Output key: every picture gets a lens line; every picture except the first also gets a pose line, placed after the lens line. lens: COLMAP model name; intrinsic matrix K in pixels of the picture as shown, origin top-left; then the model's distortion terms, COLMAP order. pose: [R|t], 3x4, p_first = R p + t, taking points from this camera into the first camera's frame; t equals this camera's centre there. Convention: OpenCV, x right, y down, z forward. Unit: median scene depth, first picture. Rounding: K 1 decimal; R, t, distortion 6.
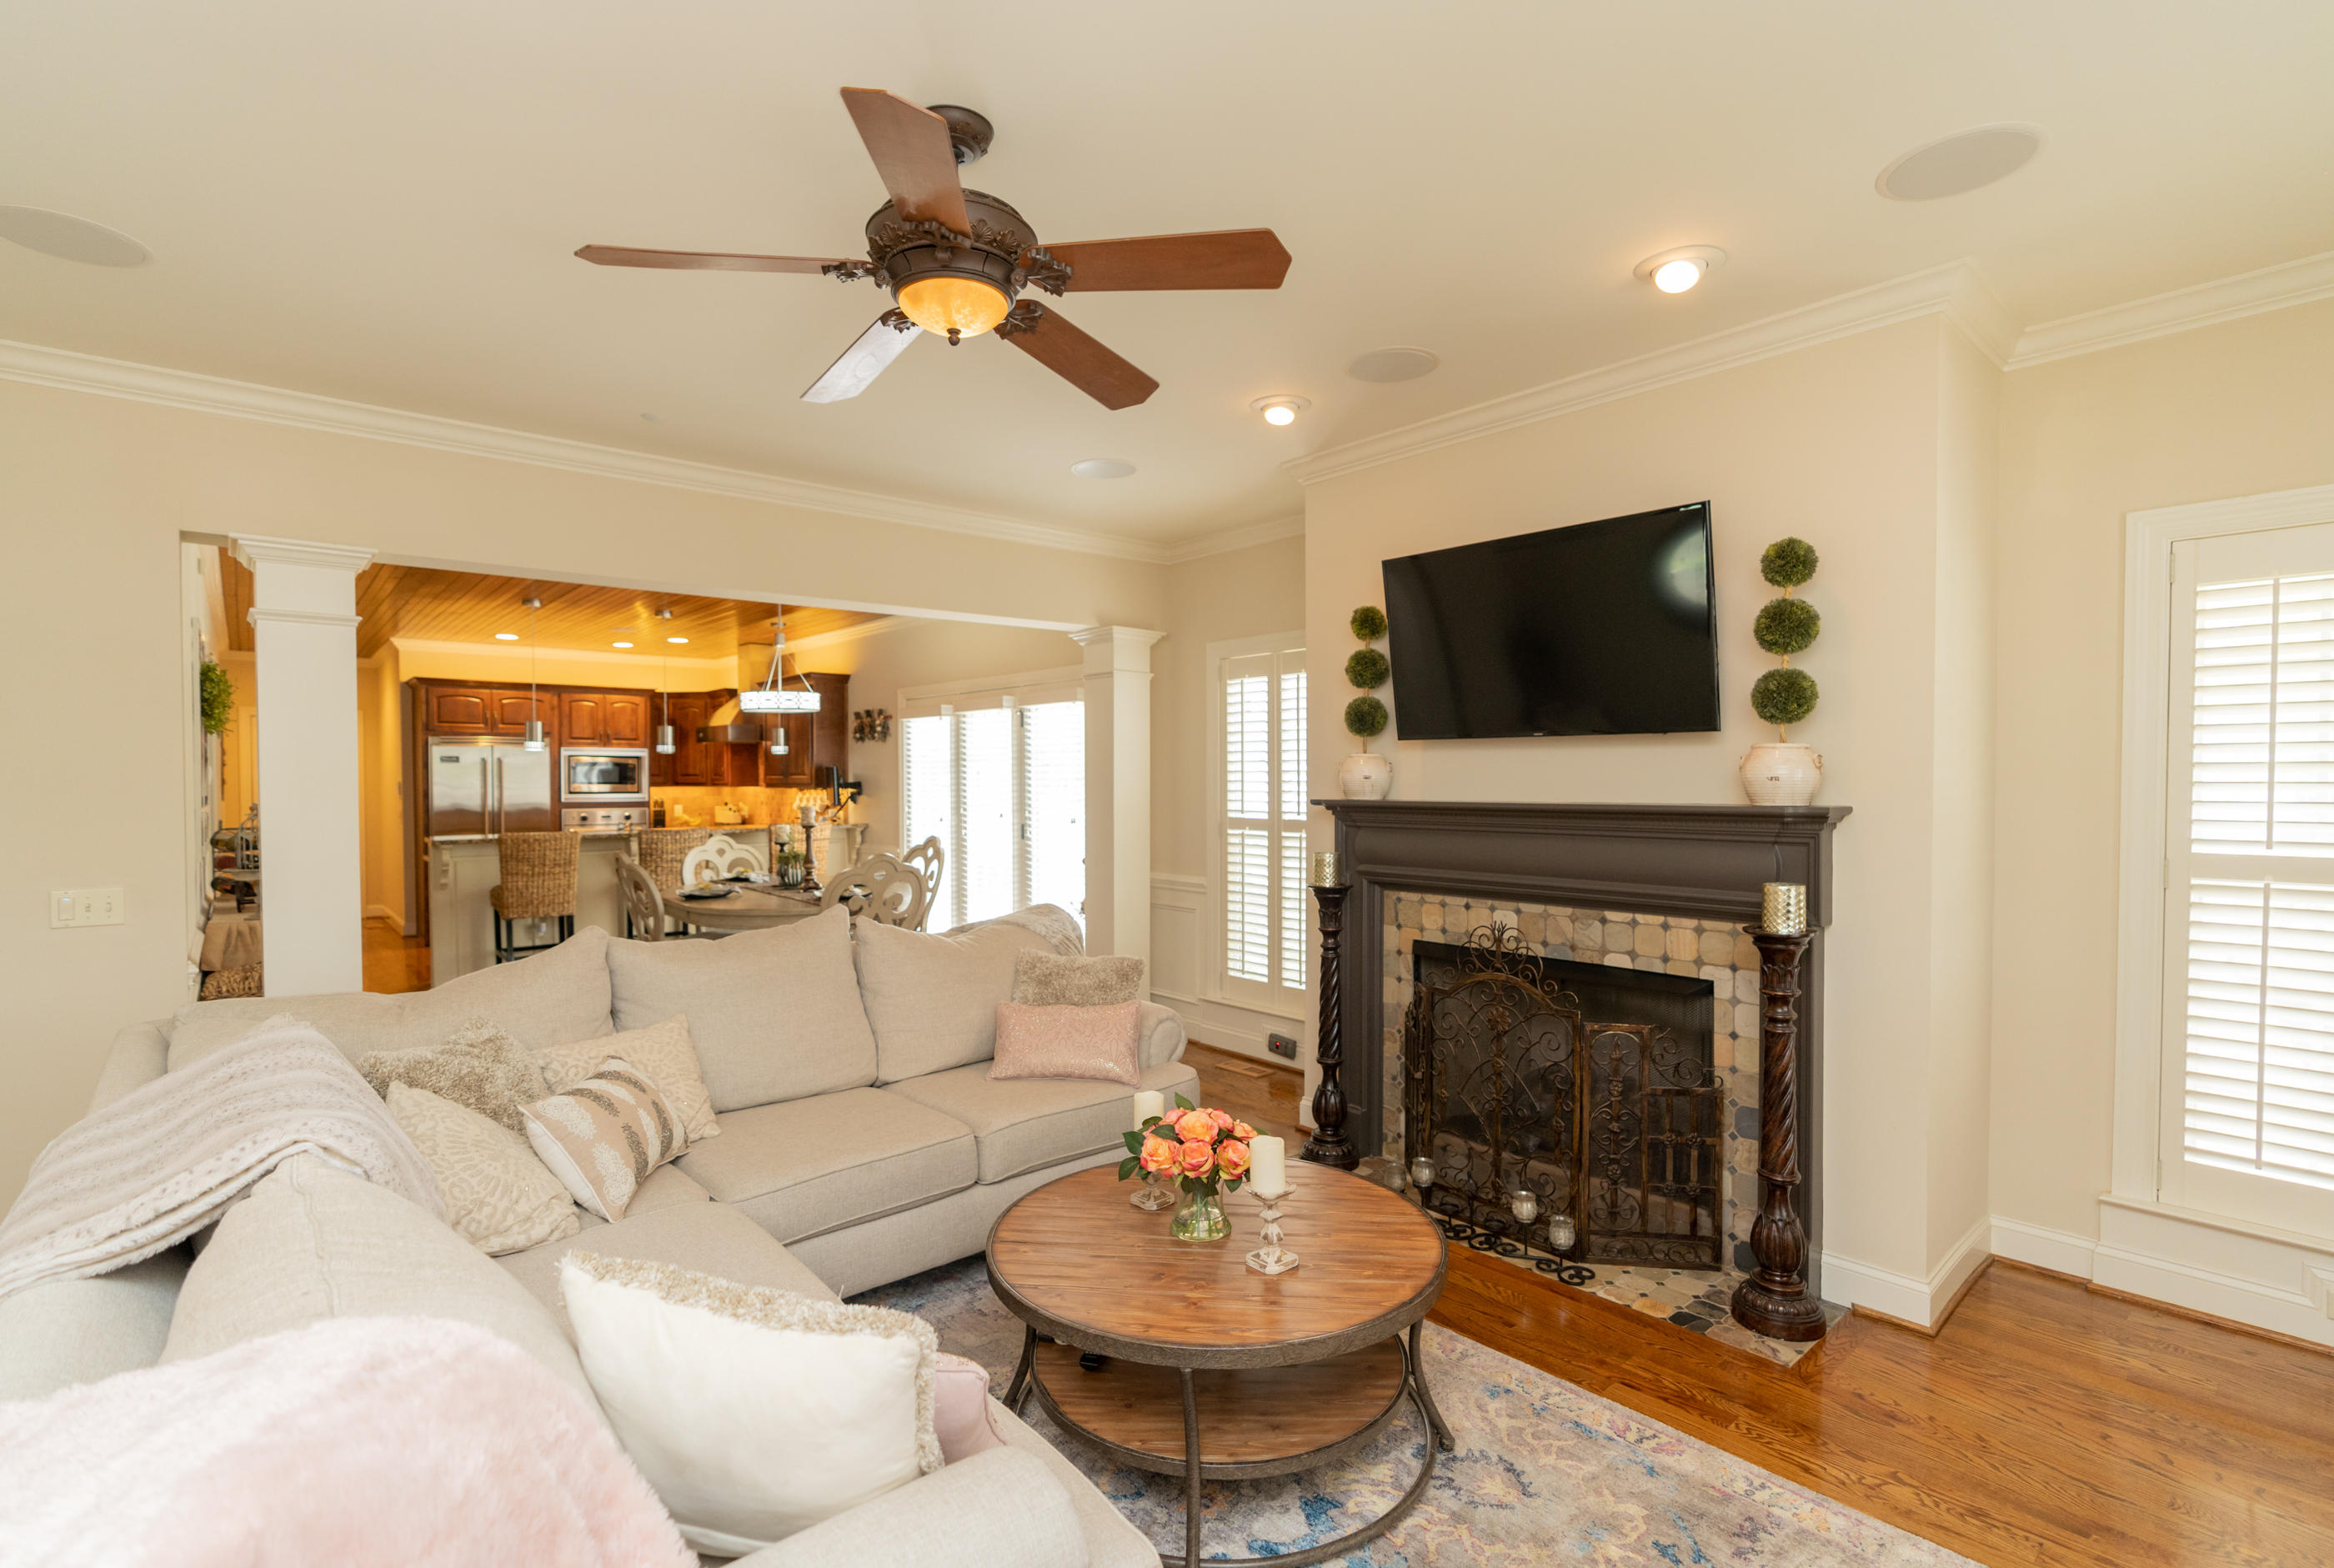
lens RADIAL K [[1060.6, 0, 1154.0], [0, 1060.6, 789.3], [0, 0, 1]] dist [-0.001546, 0.000295]
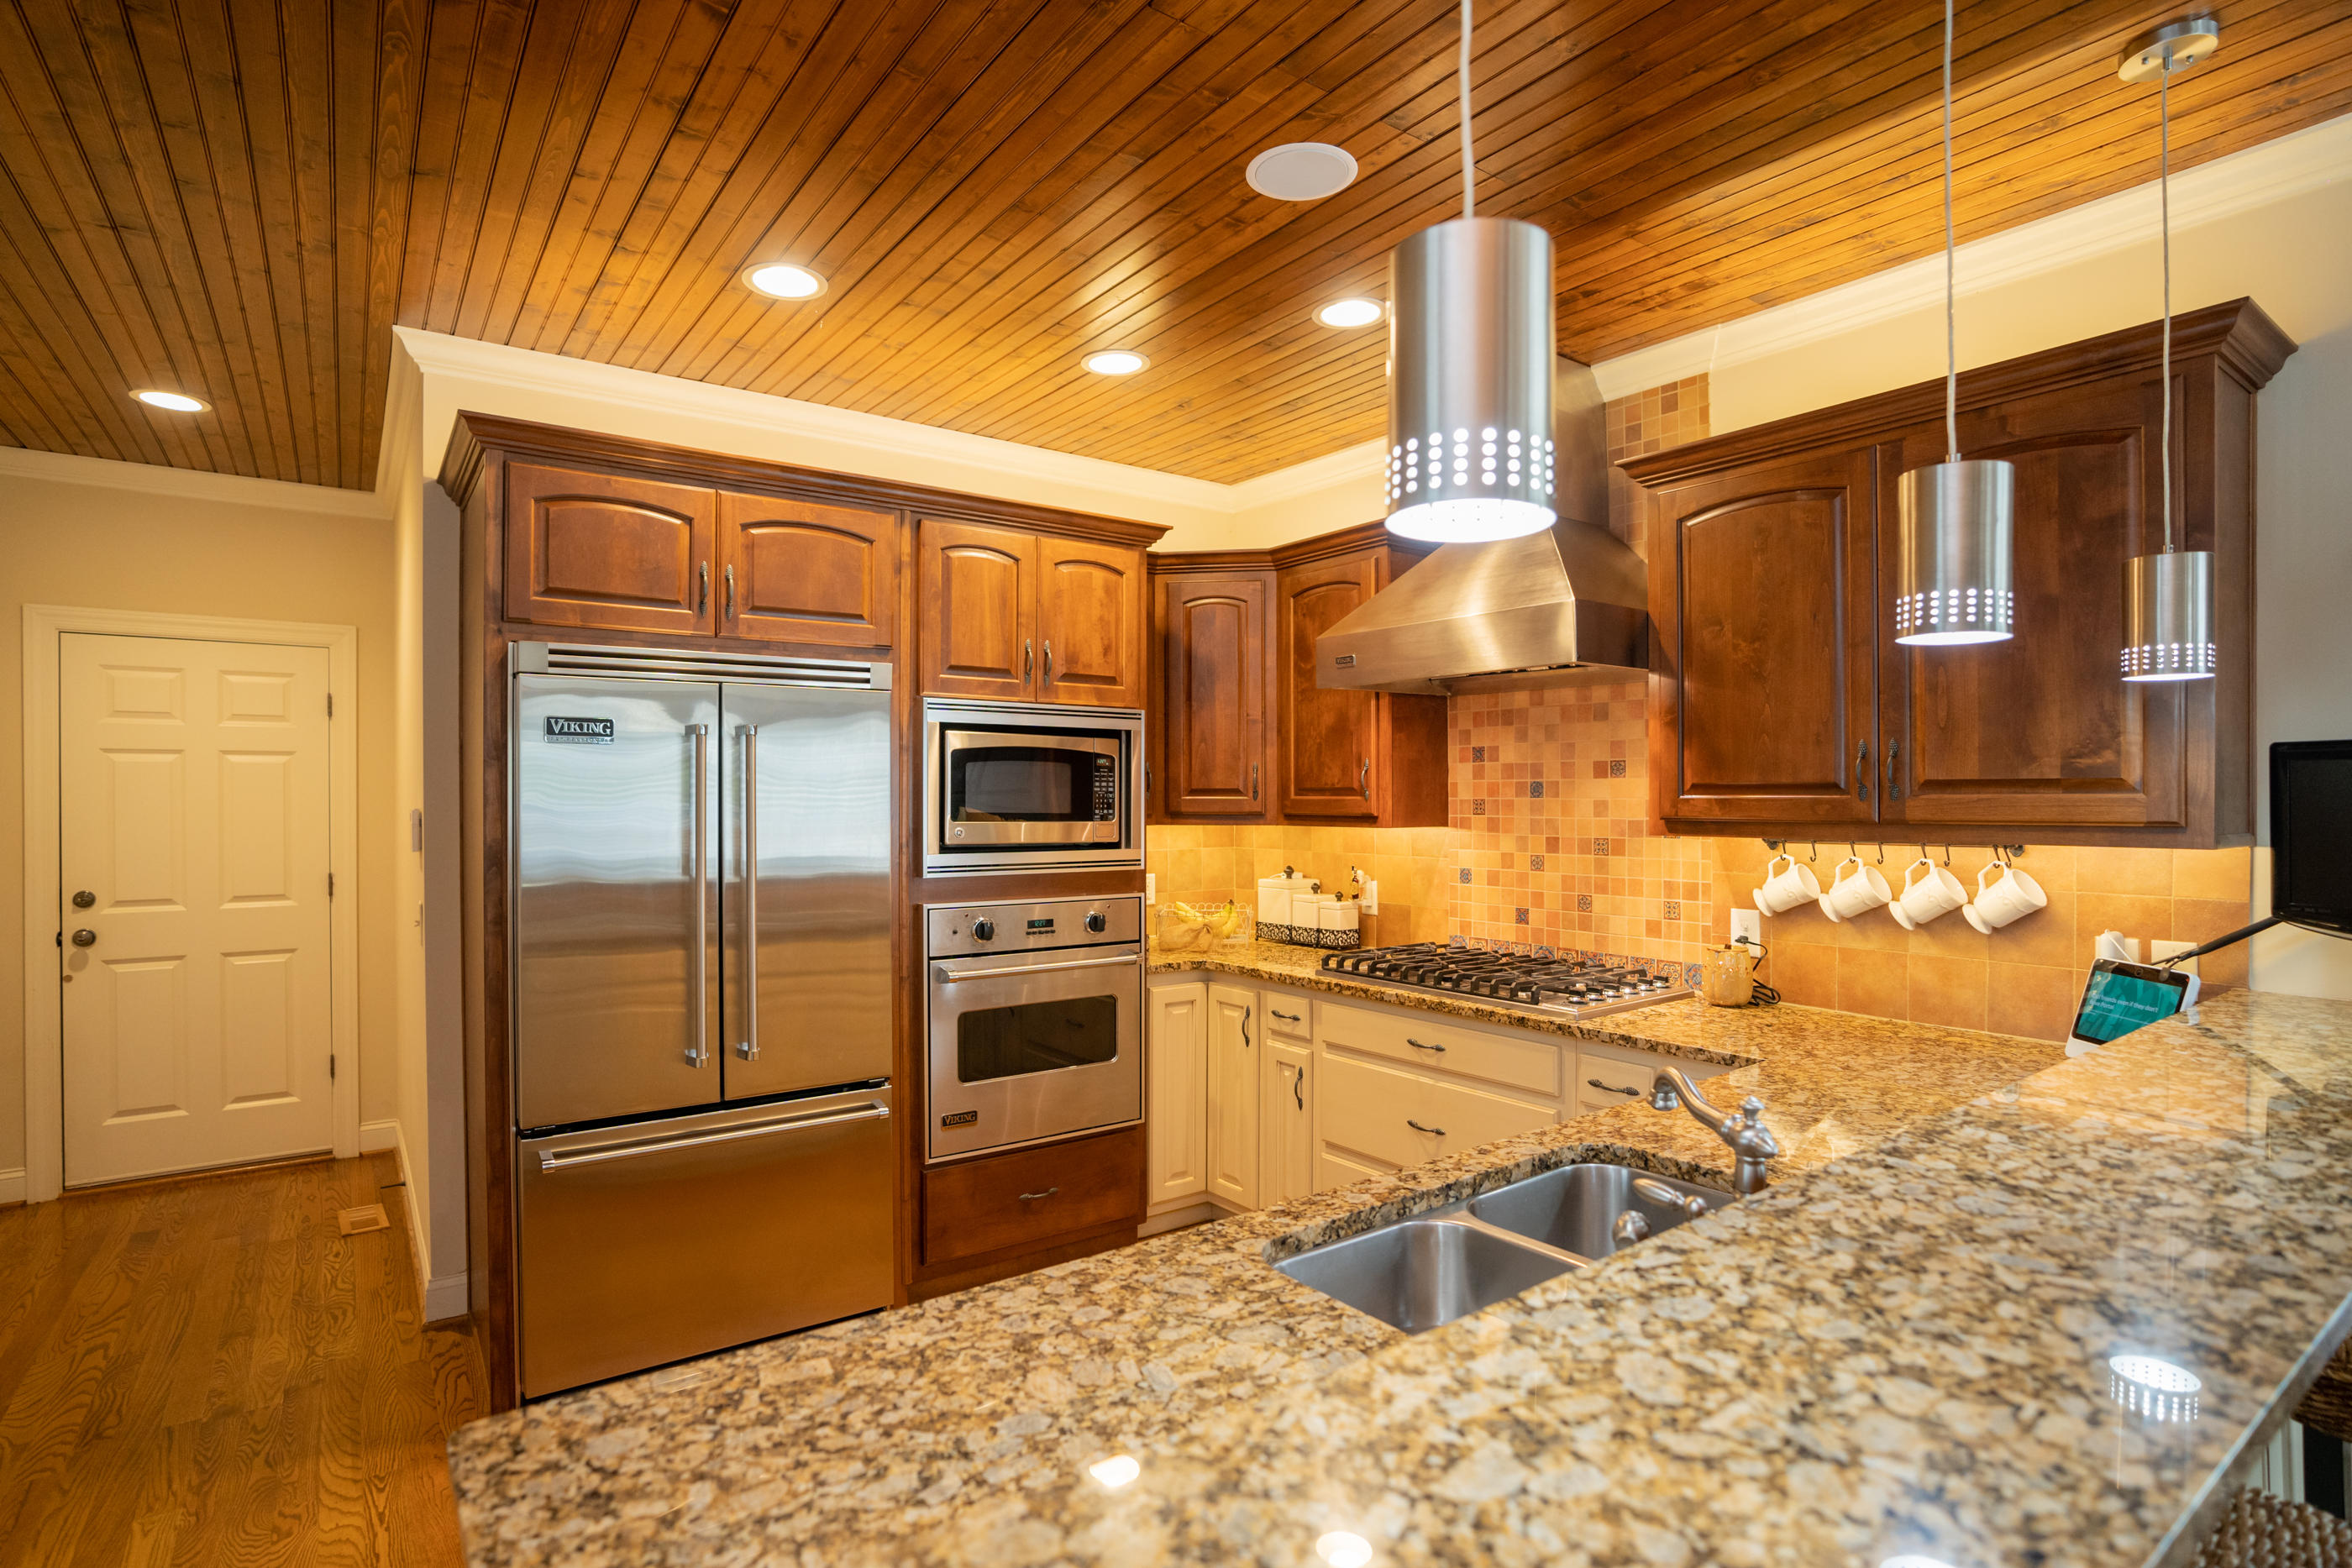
lens RADIAL K [[1127.2, 0, 1171.2], [0, 1127.2, 796.2], [0, 0, 1]] dist [-0.046326, 0.019426]
pose [[0.997626, 0.001754, -0.068845, -0.479811], [-0.002776, 0.999887, -0.014754, -0.007249], [0.068811, 0.014910, 0.997518, 0.706290]]
